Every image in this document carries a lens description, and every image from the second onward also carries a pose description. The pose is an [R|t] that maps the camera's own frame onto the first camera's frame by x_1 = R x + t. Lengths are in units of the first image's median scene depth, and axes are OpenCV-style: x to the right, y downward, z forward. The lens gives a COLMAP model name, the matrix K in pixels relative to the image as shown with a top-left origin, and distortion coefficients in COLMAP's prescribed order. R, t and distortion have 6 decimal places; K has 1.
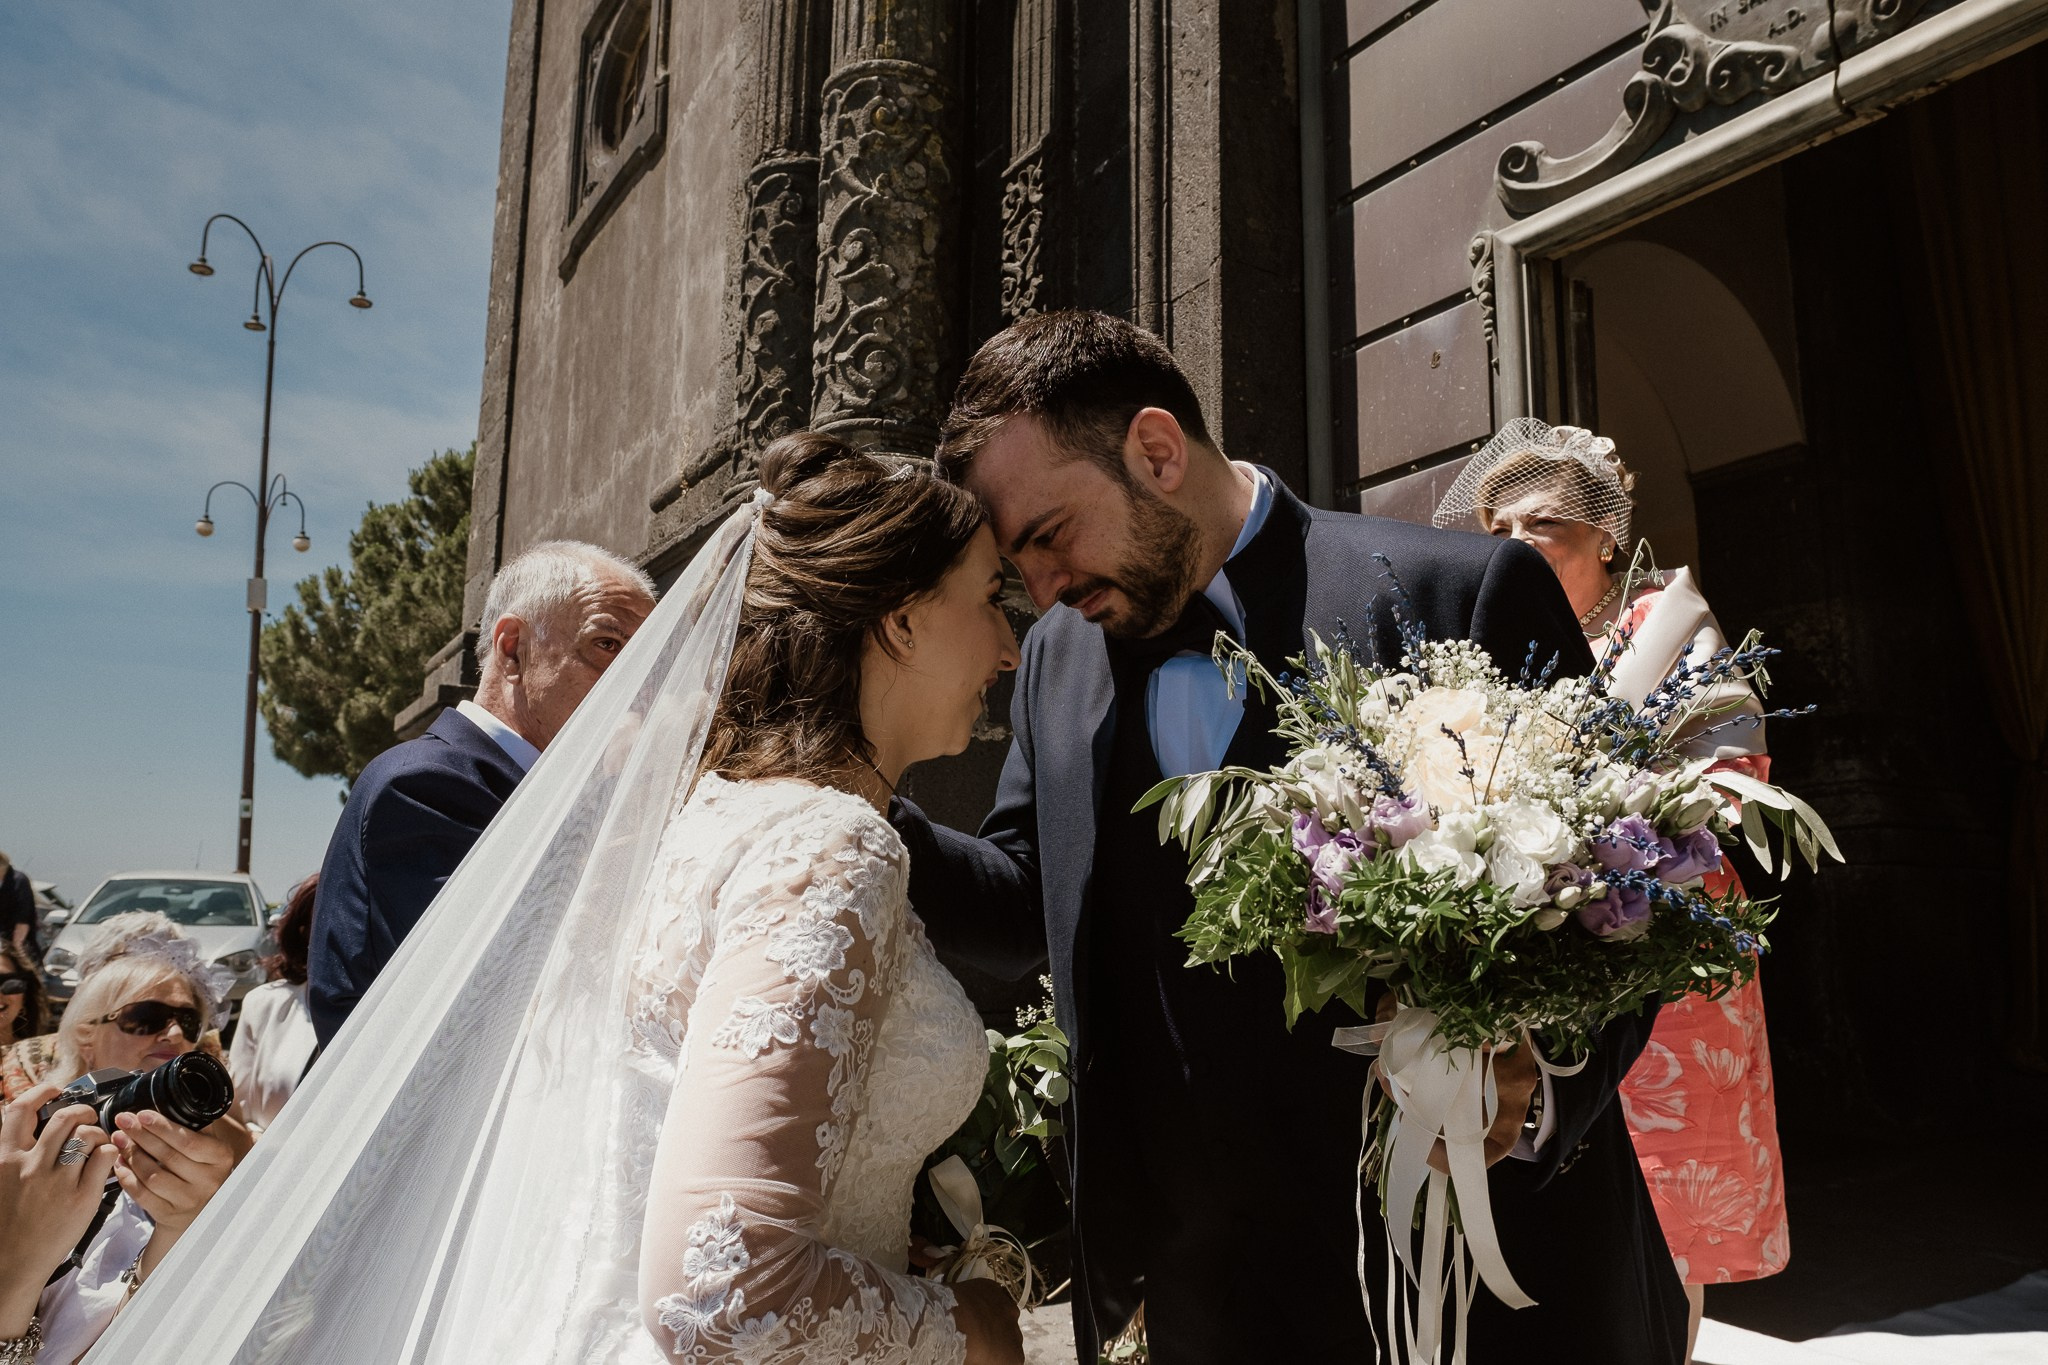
lens RADIAL K [[1435.5, 0, 1024.0], [0, 1435.5, 682.5], [0, 0, 1]] dist [-0.012828, 0.000402]
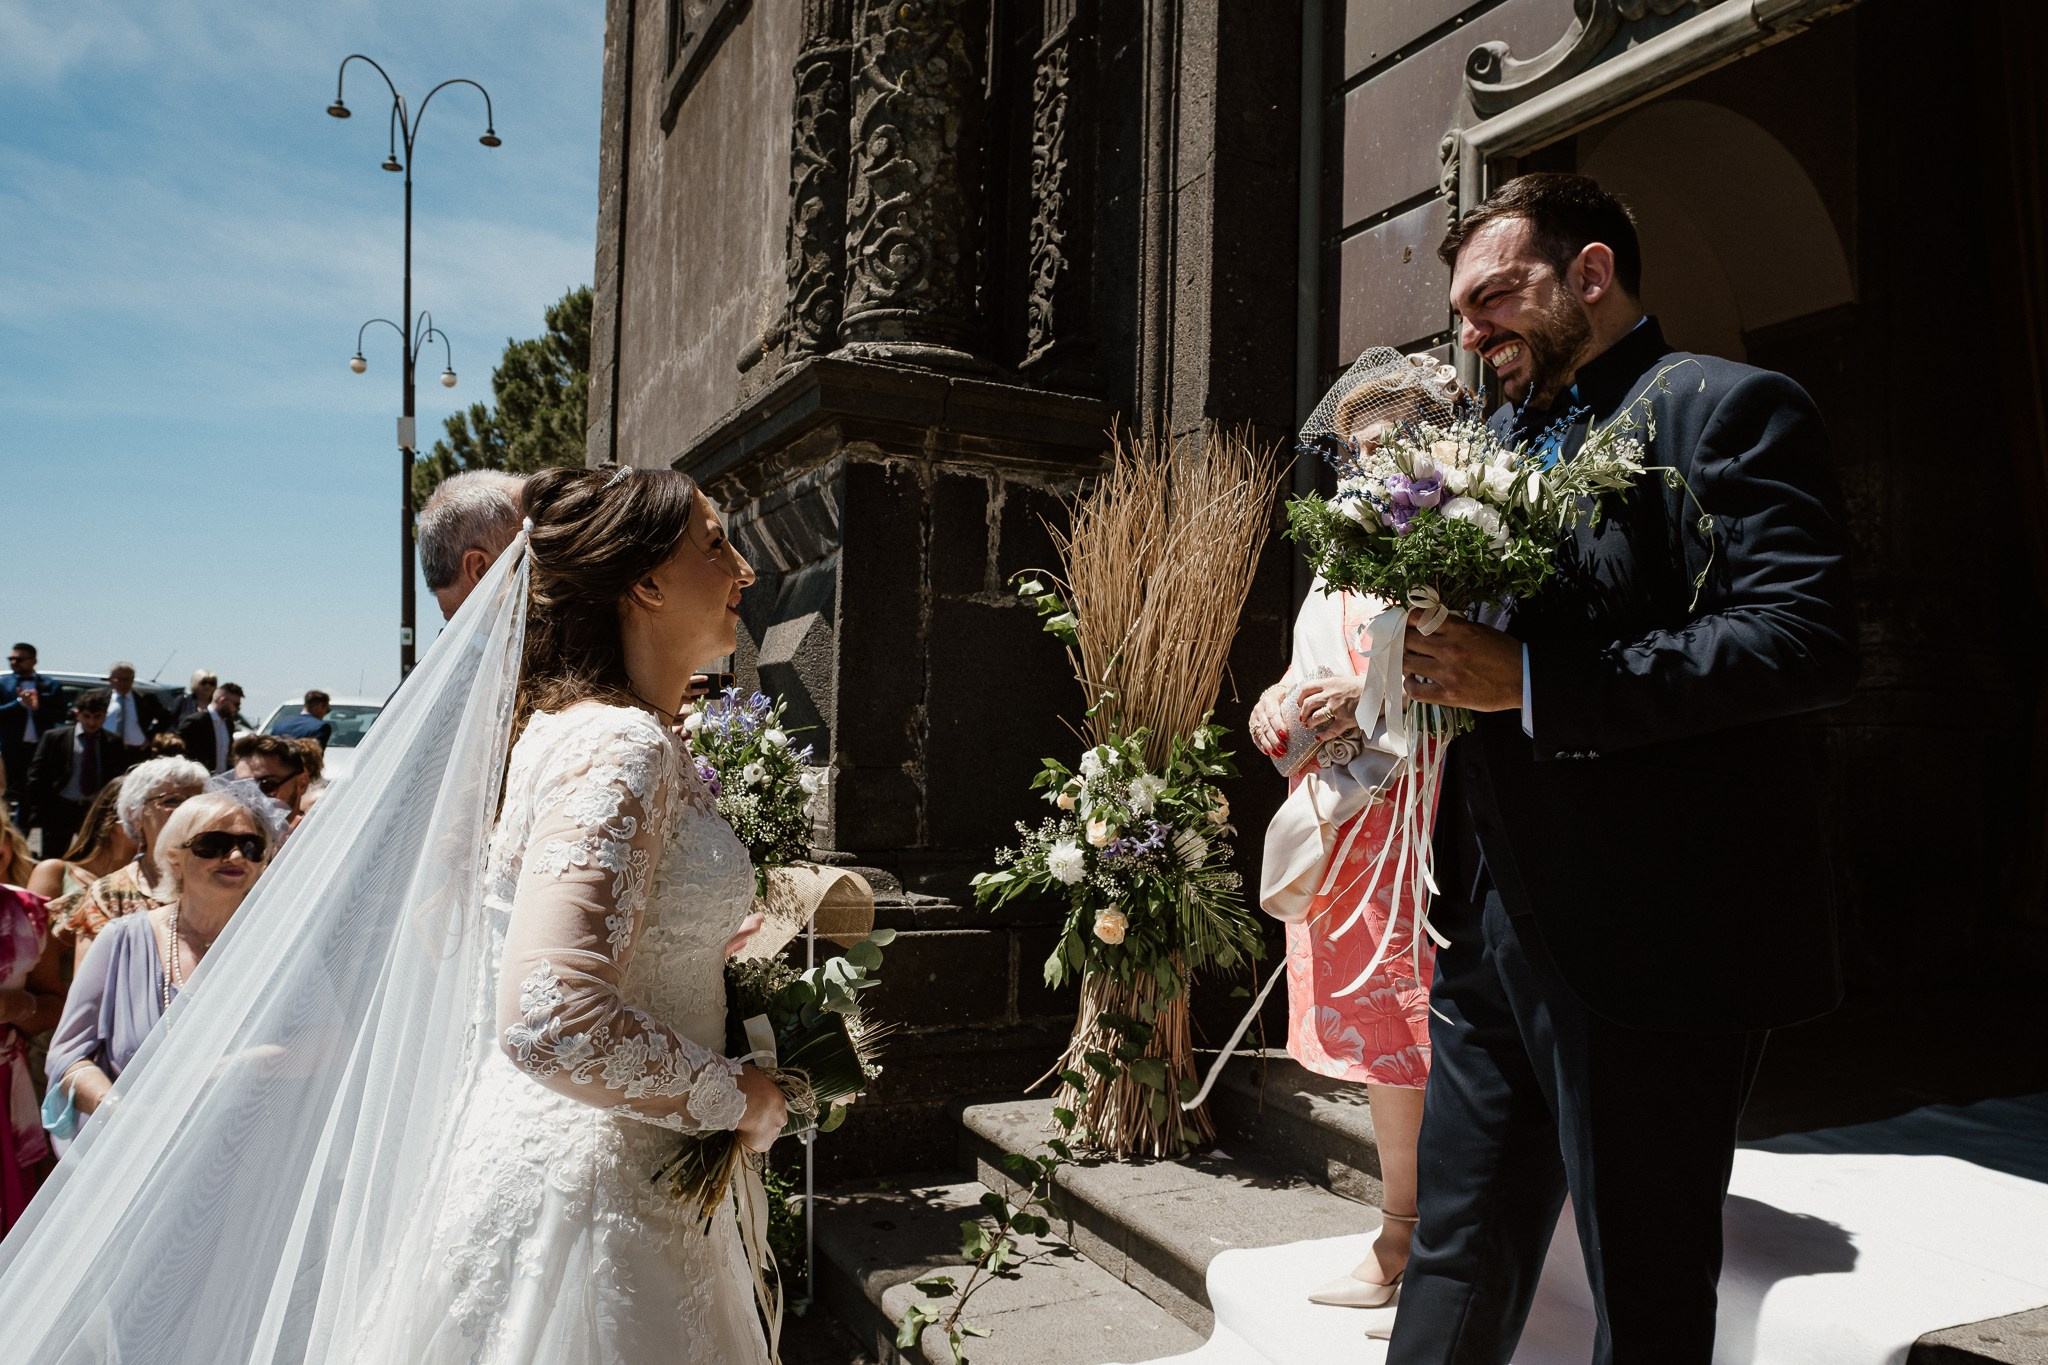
lens RADIAL K [[1435.5, 0, 1024.0], [0, 1435.5, 682.5], [0, 0, 1]] dist [-0.012828, 0.000402]
pose [[0.995452, 0.012035, -0.094500, 0.082876], [-0.000677, 0.992857, 0.119309, -0.028761], [0.095261, -0.118702, 0.988350, -0.081177]]
